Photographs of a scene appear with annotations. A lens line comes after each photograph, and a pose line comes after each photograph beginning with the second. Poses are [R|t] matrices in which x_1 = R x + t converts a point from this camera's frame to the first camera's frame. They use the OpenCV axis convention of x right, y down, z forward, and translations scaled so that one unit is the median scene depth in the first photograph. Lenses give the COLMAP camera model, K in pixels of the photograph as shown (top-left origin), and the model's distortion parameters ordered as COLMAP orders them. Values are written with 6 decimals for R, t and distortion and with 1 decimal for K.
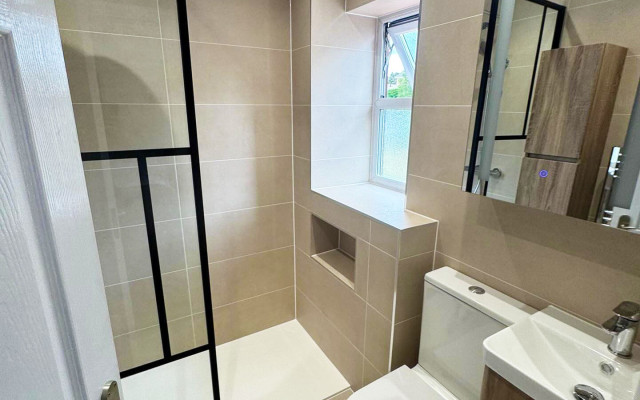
lens RADIAL K [[331.8, 0, 322.1], [0, 331.8, 210.2], [0, 0, 1]] dist [0.000881, 0.000602]
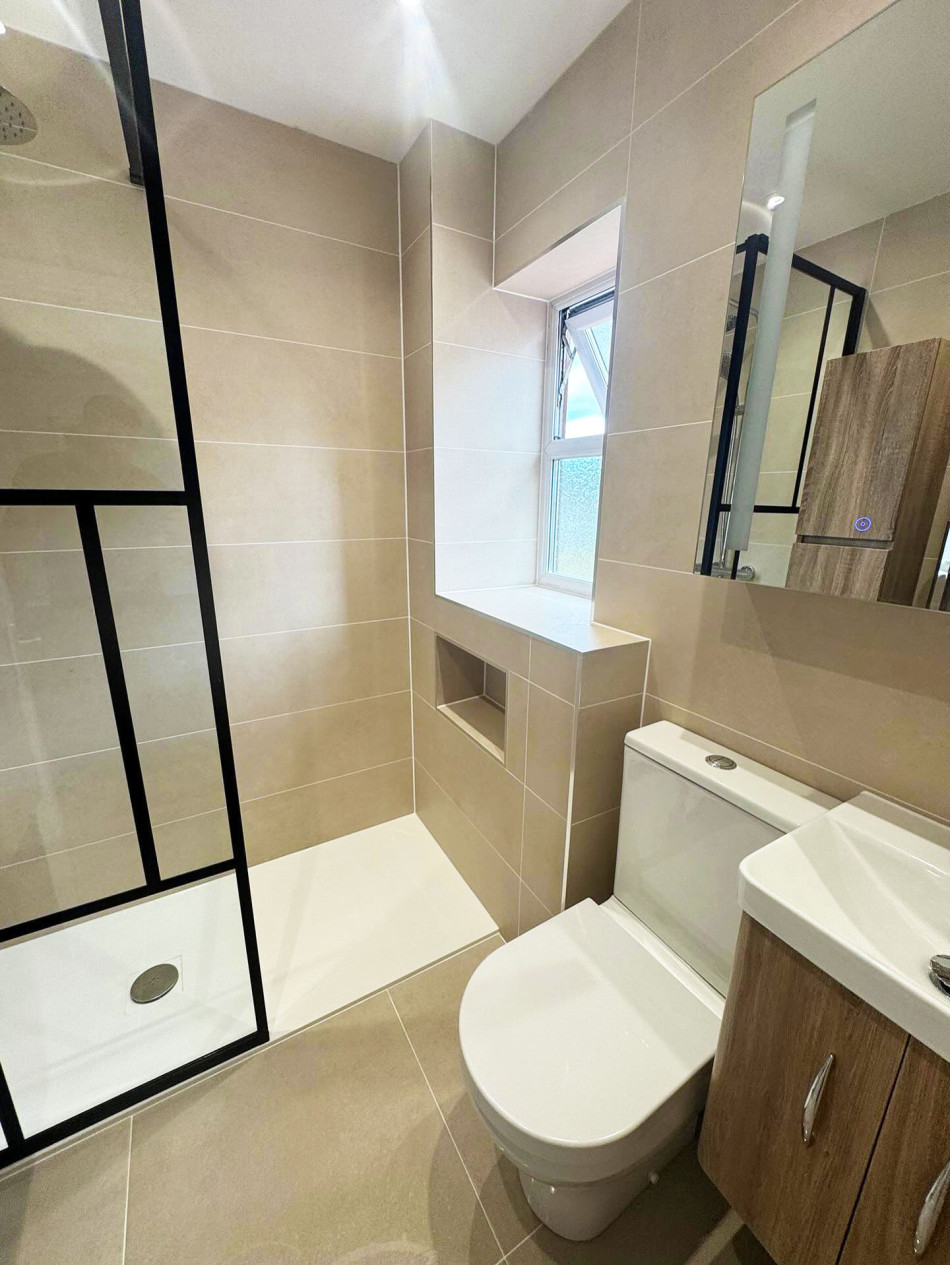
lens RADIAL K [[504.9, 0, 475.3], [0, 504.9, 643.4], [0, 0, 1]] dist [-0.001051, -0.000145]
pose [[0.999986, 0.005378, 0.000254, 0.040304], [-0.005377, 0.999969, -0.005782, 0.032999], [-0.000285, 0.005781, 0.999983, 0.109630]]
